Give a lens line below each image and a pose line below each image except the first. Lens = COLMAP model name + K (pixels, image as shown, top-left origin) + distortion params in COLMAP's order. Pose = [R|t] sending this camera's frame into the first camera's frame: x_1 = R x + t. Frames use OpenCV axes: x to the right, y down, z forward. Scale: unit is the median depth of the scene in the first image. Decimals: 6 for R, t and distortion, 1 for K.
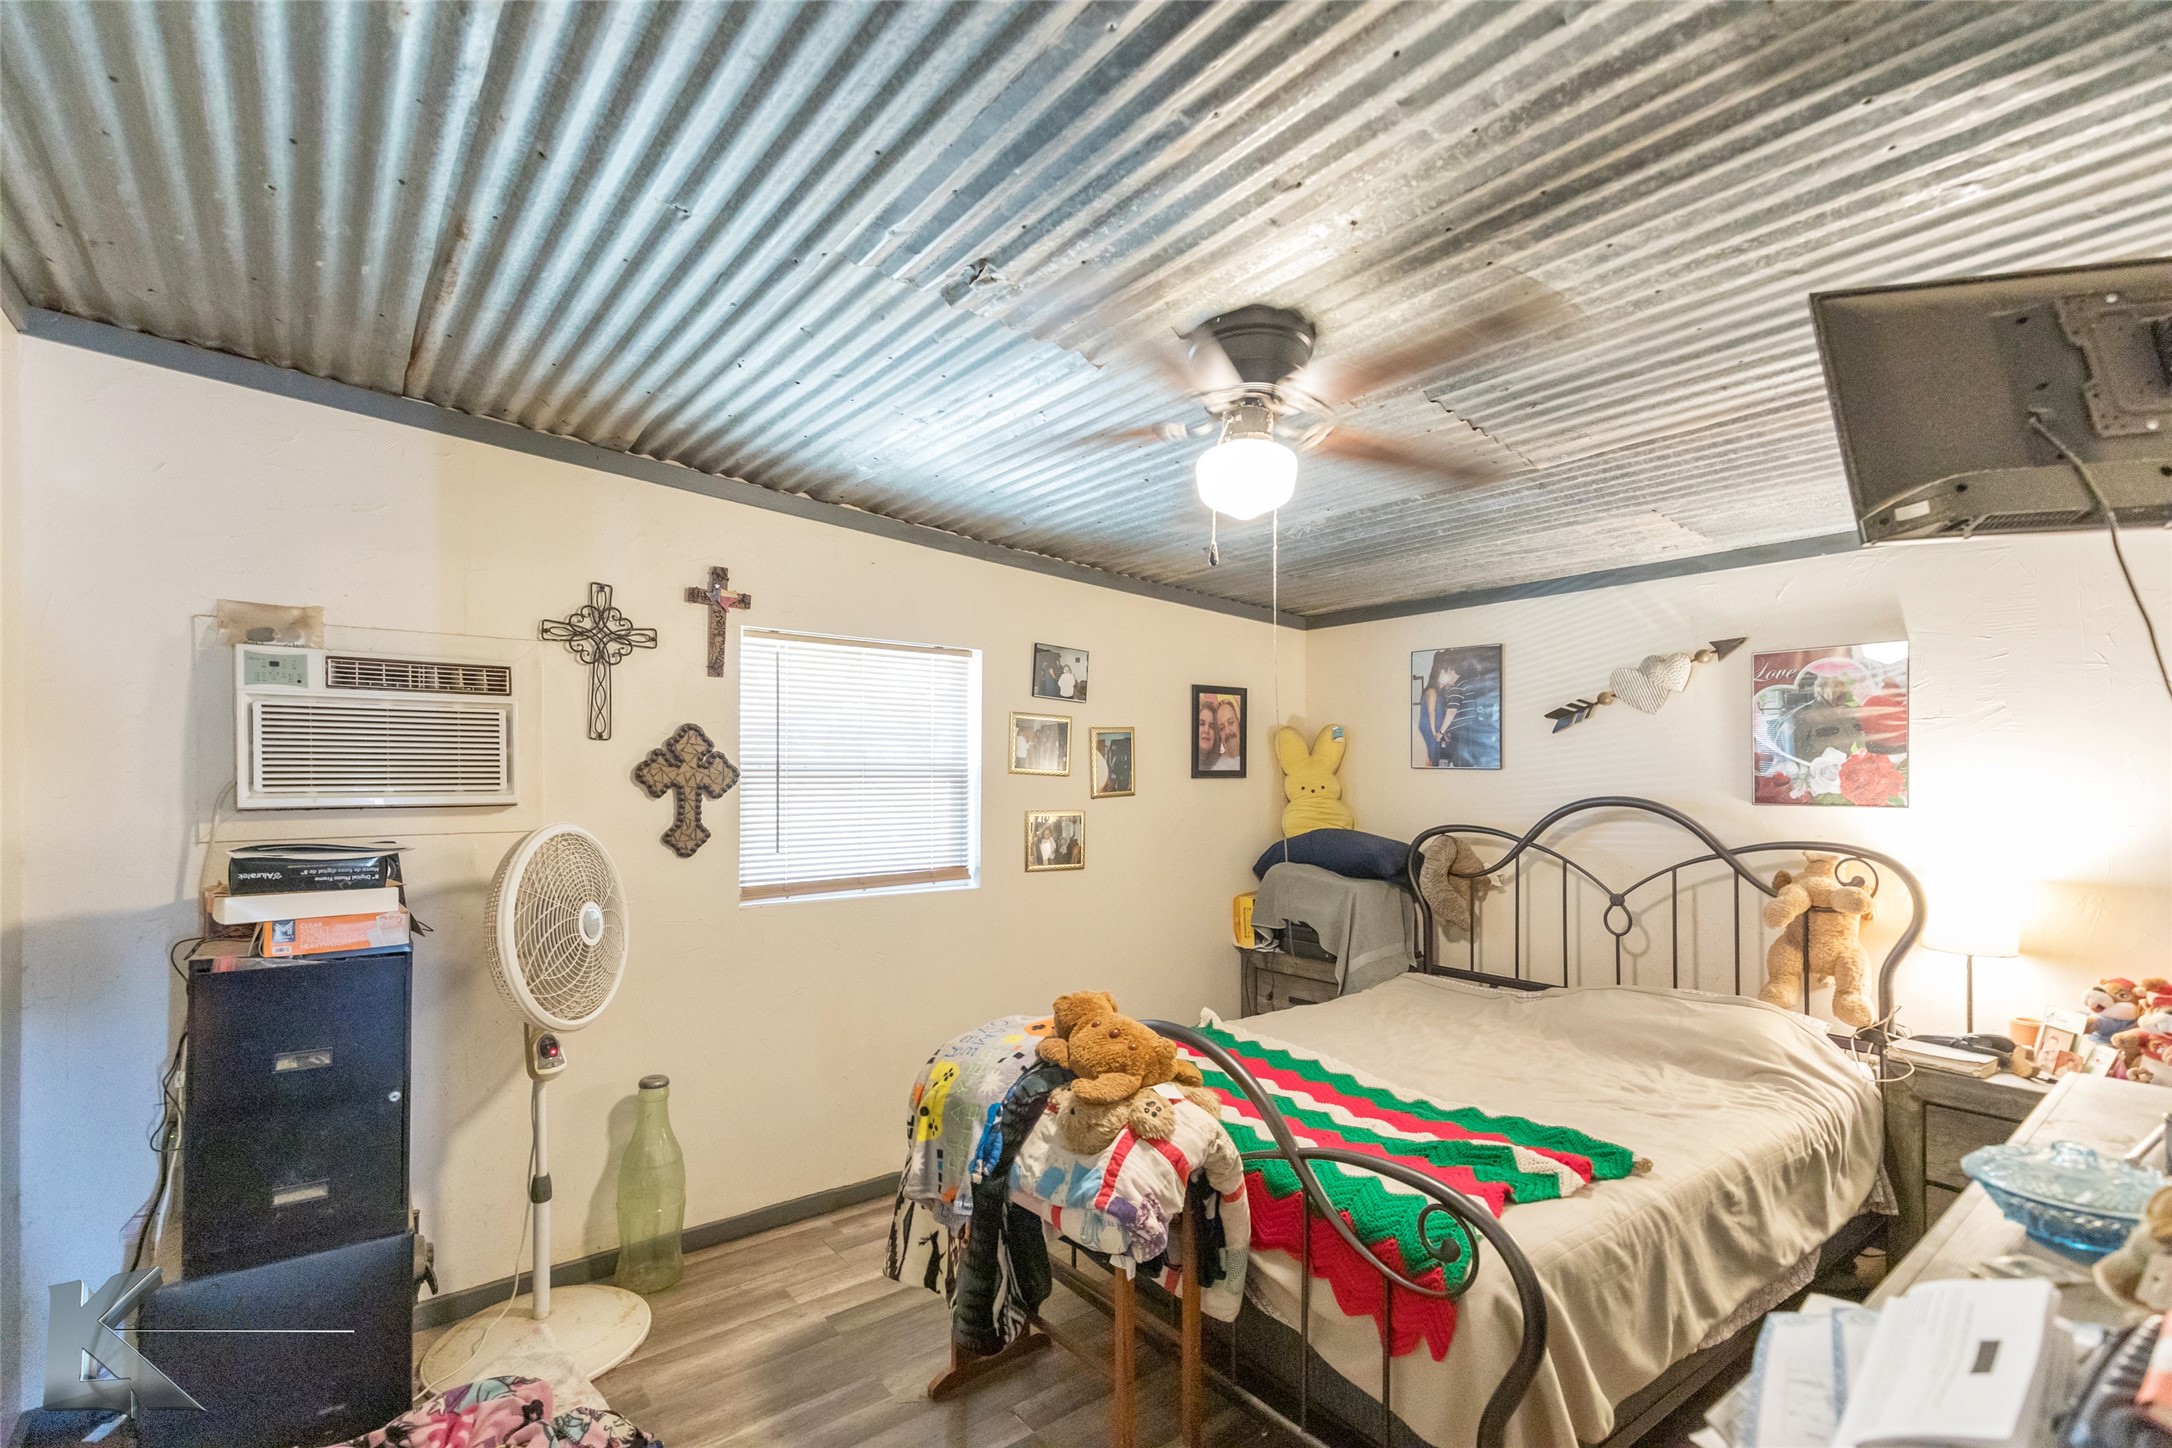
lens RADIAL K [[987.3, 0, 1078.0], [0, 987.3, 761.1], [0, 0, 1]] dist [0.010637, -0.005800]
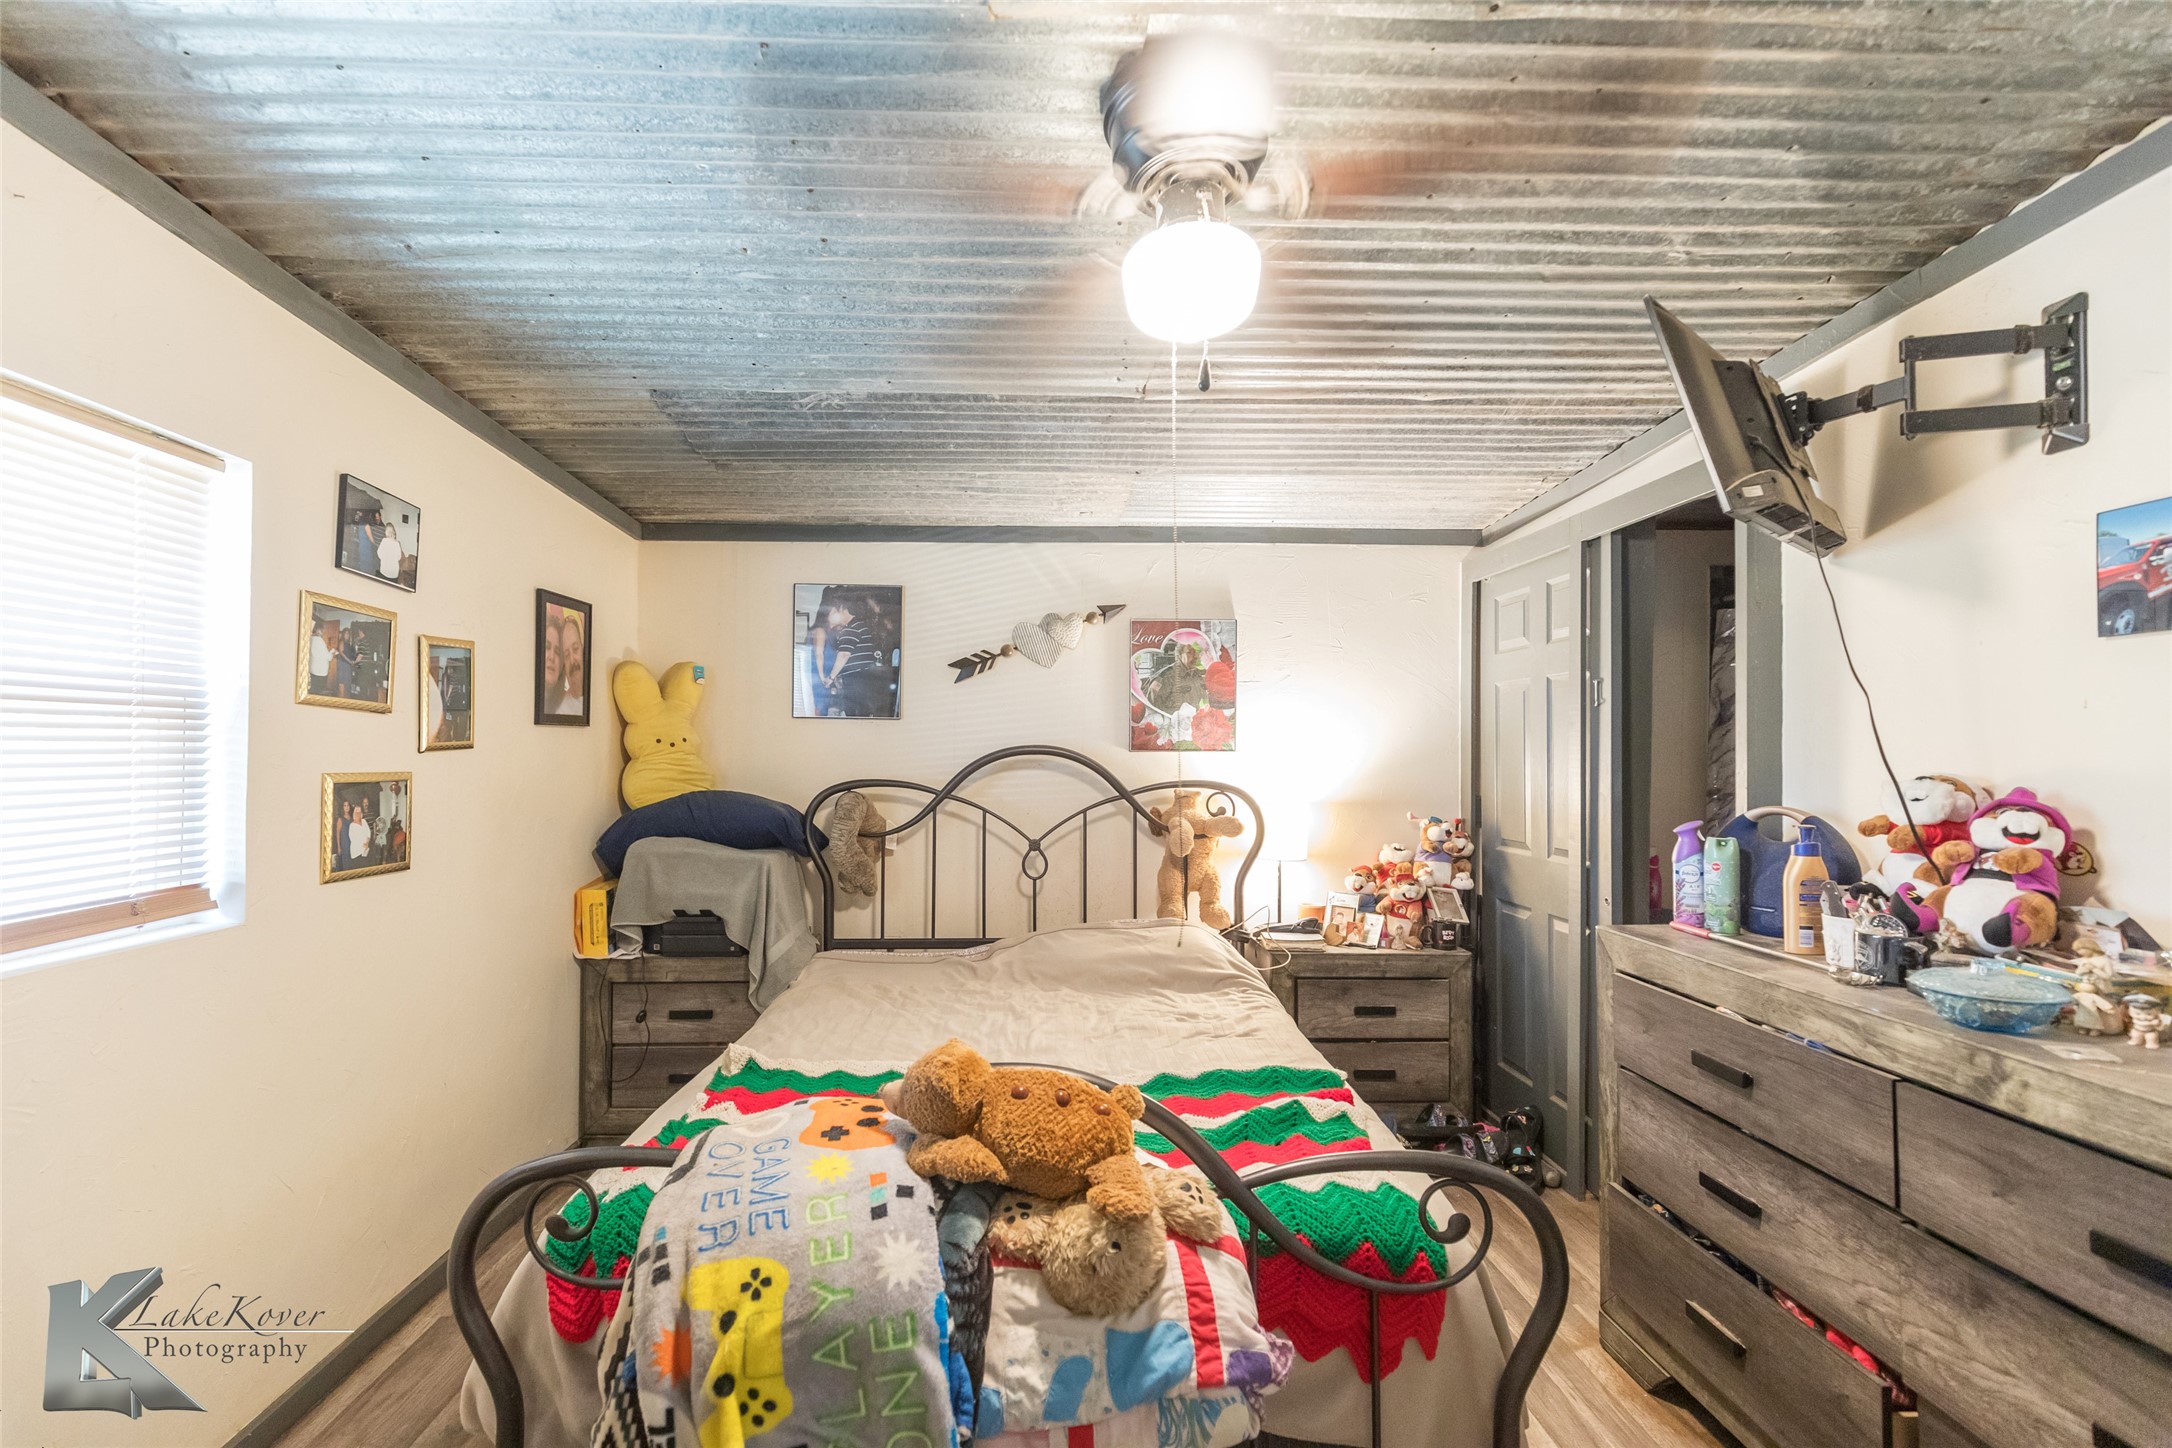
lens RADIAL K [[987.3, 0, 1079.0], [0, 987.3, 734.8], [0, 0, 1]] dist [0.010637, -0.005800]
pose [[0.599731, 0.008468, 0.800157, -0.242829], [-0.010793, 0.999939, -0.002494, 0.025540], [-0.800129, -0.007140, 0.599786, 0.329453]]
